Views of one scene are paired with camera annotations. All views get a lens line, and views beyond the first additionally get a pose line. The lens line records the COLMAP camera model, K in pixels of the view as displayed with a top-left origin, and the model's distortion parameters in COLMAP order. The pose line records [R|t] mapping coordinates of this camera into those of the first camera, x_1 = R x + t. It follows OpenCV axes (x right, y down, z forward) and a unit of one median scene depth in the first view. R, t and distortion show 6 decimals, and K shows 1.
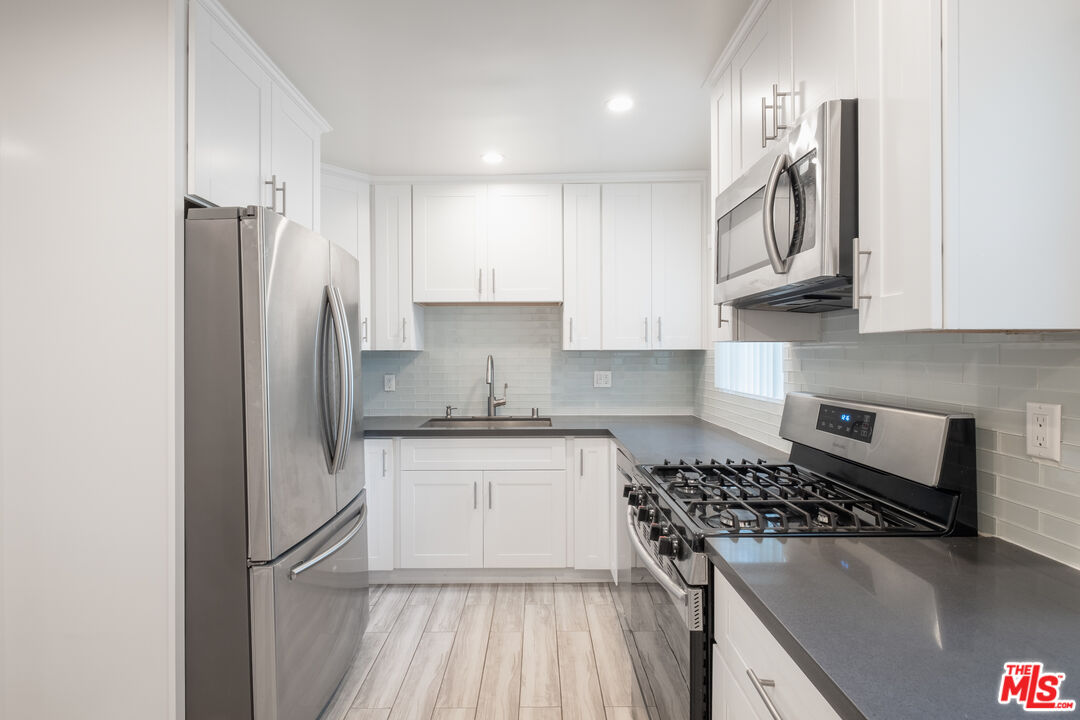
lens RADIAL K [[519.3, 0, 561.9], [0, 519.3, 353.3], [0, 0, 1]] dist [-0.003025, -0.000270]
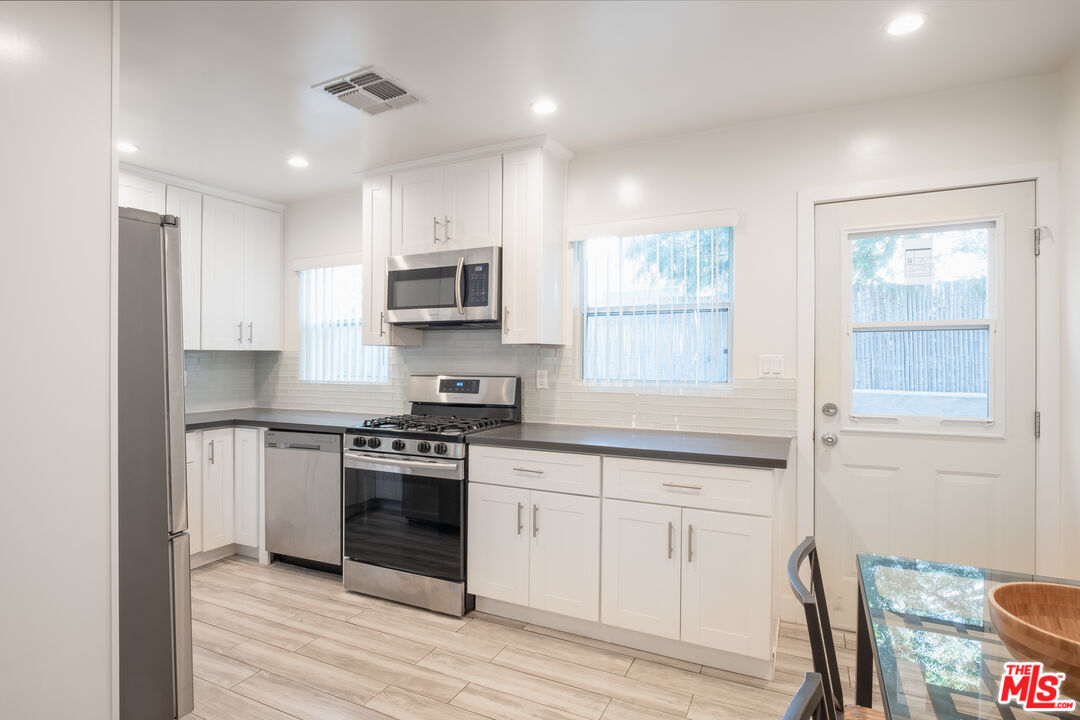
lens RADIAL K [[508.0, 0, 540.0], [0, 508.0, 360.0], [0, 0, 1]] dist [-0.001333, -0.000142]
pose [[0.442393, -0.000577, 0.896821, -1.138564], [-0.001492, 0.999998, 0.001379, 0.026104], [-0.896820, -0.001948, 0.442391, -0.173731]]
